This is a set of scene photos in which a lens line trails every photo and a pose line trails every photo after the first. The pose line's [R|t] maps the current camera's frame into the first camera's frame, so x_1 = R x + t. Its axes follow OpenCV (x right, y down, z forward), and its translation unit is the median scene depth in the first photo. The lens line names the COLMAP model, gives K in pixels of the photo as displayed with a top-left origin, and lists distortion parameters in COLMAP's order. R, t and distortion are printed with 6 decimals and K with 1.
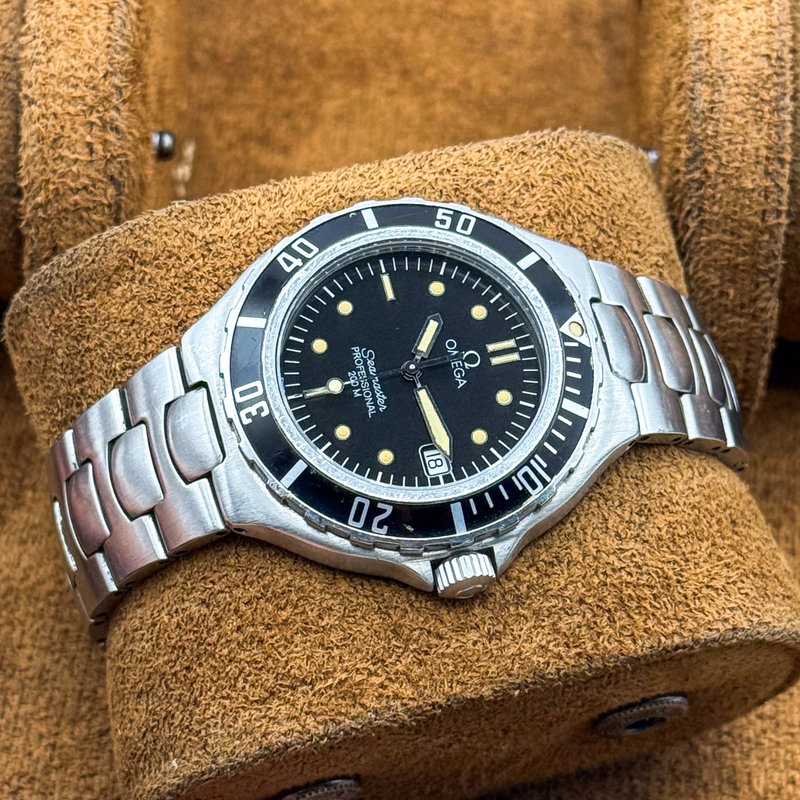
lens RADIAL K [[2812.1, 0, 399.6], [0, 2812.1, 432.2], [0, 0, 1]] dist [0.342445, 0.439119]
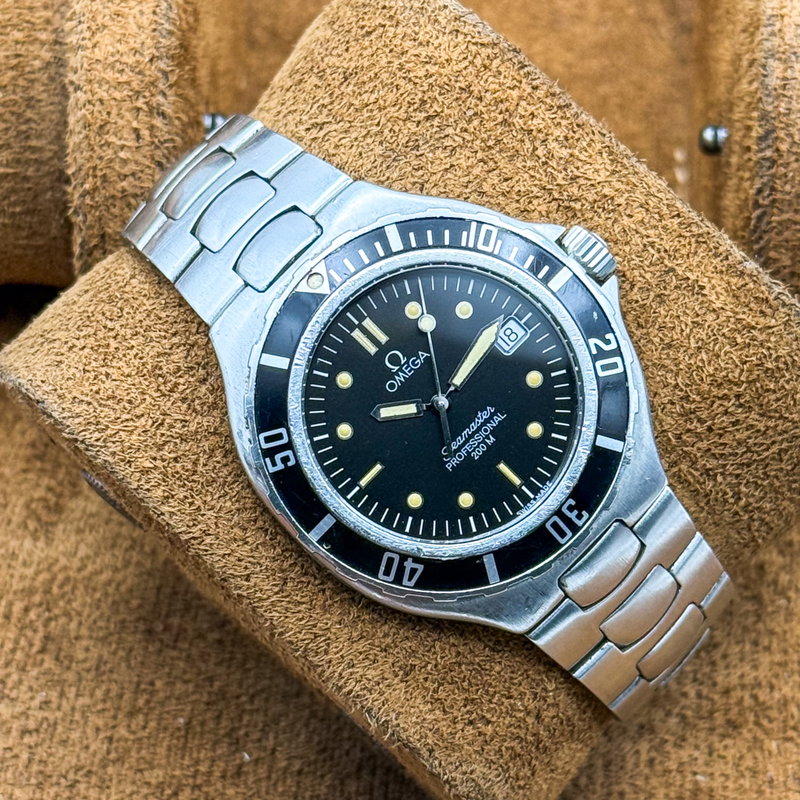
lens RADIAL K [[2812.1, 0, 399.6], [0, 2812.1, 432.2], [0, 0, 1]] dist [0.342445, 0.439119]
pose [[-0.511741, -0.858810, -0.023806, 0.026438], [0.764767, -0.467980, 0.442862, -0.465933], [-0.391475, 0.208425, 0.896274, 0.137662]]
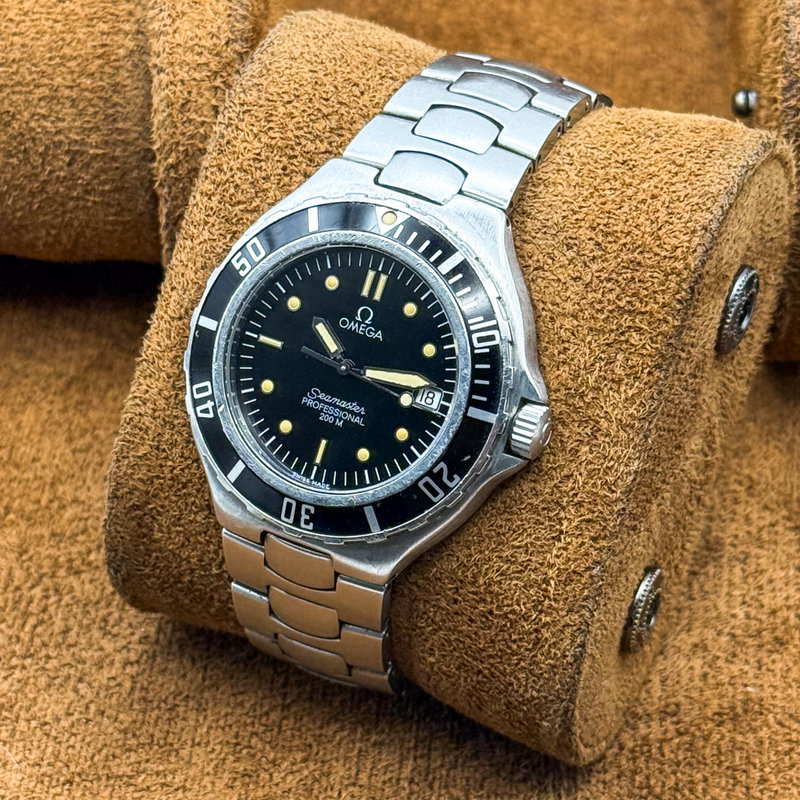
lens RADIAL K [[2812.1, 0, 399.6], [0, 2812.1, 432.2], [0, 0, 1]] dist [0.342445, 0.439119]
pose [[0.498885, -0.838278, -0.220010, 0.232985], [0.865628, 0.494396, 0.079124, -0.077981], [0.042444, -0.229921, 0.972283, -0.062905]]
